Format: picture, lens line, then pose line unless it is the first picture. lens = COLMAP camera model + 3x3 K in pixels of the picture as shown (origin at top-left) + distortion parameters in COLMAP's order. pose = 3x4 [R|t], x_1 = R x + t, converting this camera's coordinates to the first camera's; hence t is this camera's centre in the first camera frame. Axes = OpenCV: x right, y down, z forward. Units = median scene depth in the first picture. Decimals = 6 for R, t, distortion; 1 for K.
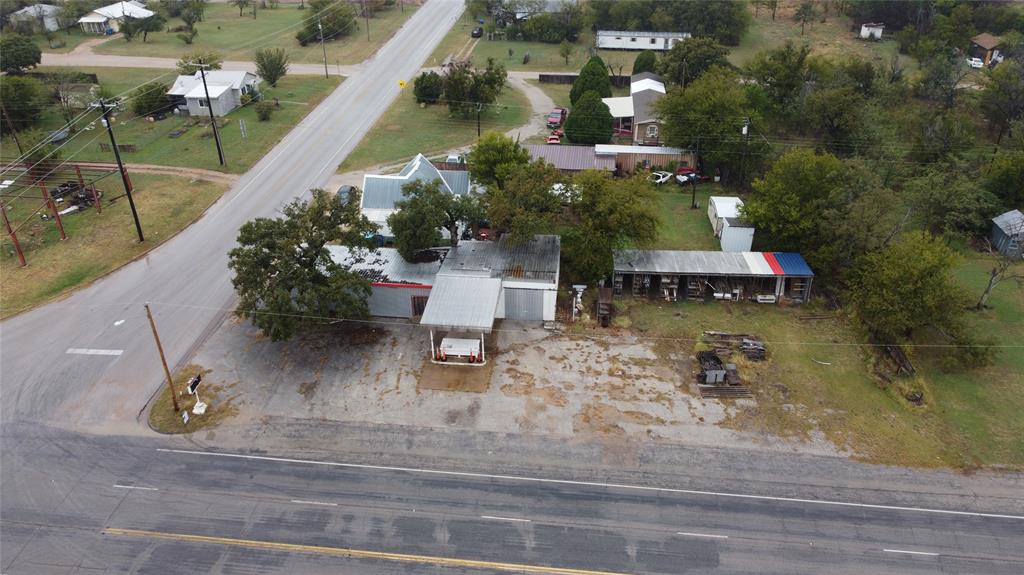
lens RADIAL K [[767.8, 0, 513.0], [0, 767.8, 284.1], [0, 0, 1]] dist [0.007134, -0.014297]
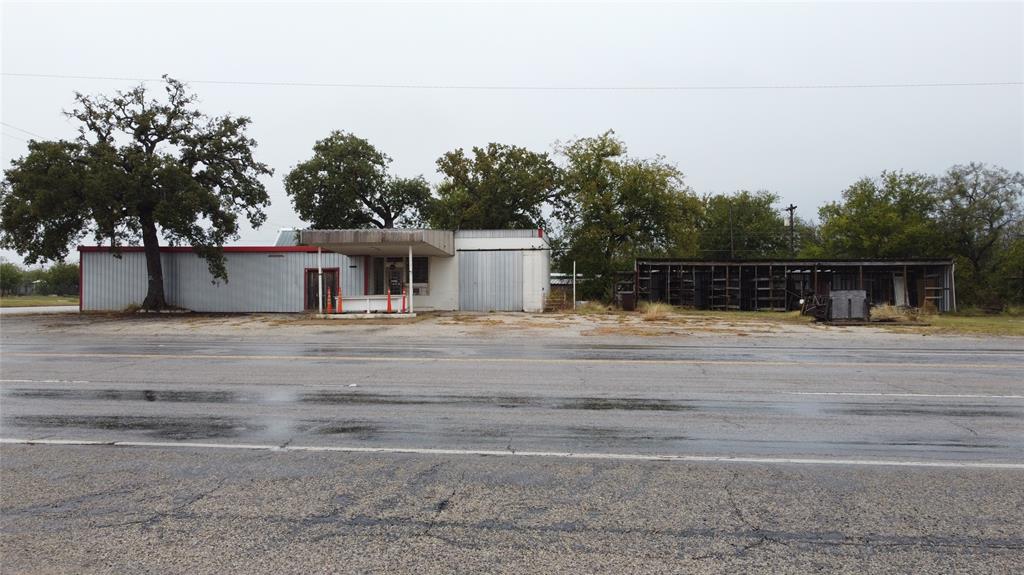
lens RADIAL K [[767.8, 0, 513.2], [0, 767.8, 290.4], [0, 0, 1]] dist [0.007134, -0.014297]
pose [[0.999991, 0.001820, 0.003782, 0.032781], [0.000368, 0.859521, -0.511100, 0.376284], [-0.004181, 0.511097, 0.859513, 0.541008]]
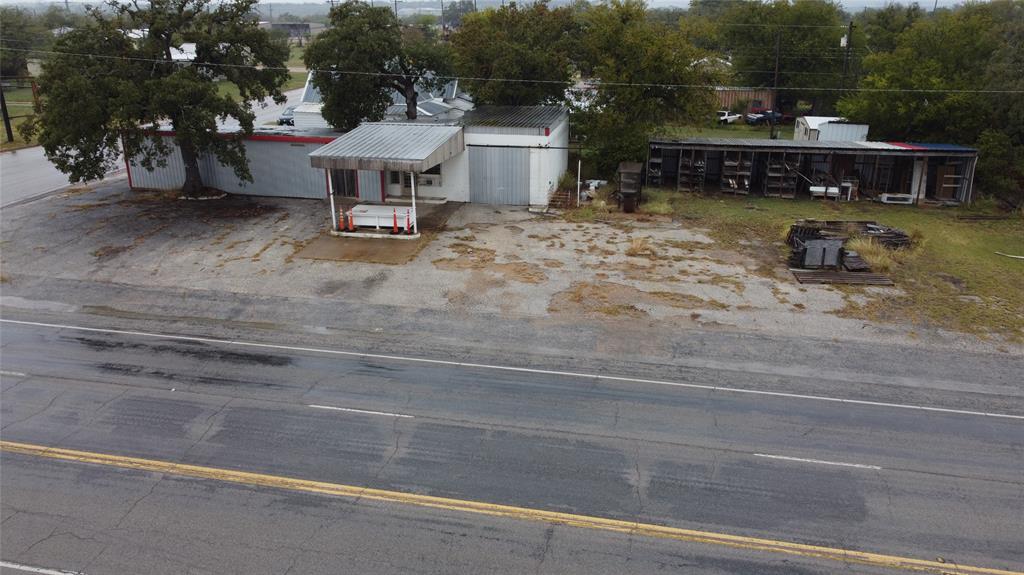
lens RADIAL K [[767.8, 0, 514.1], [0, 767.8, 287.0], [0, 0, 1]] dist [0.007134, -0.014297]
pose [[0.995574, 0.035601, -0.086976, 0.092986], [-0.050236, 0.983751, -0.172368, 0.246772], [0.079426, 0.175974, 0.981185, 0.447693]]
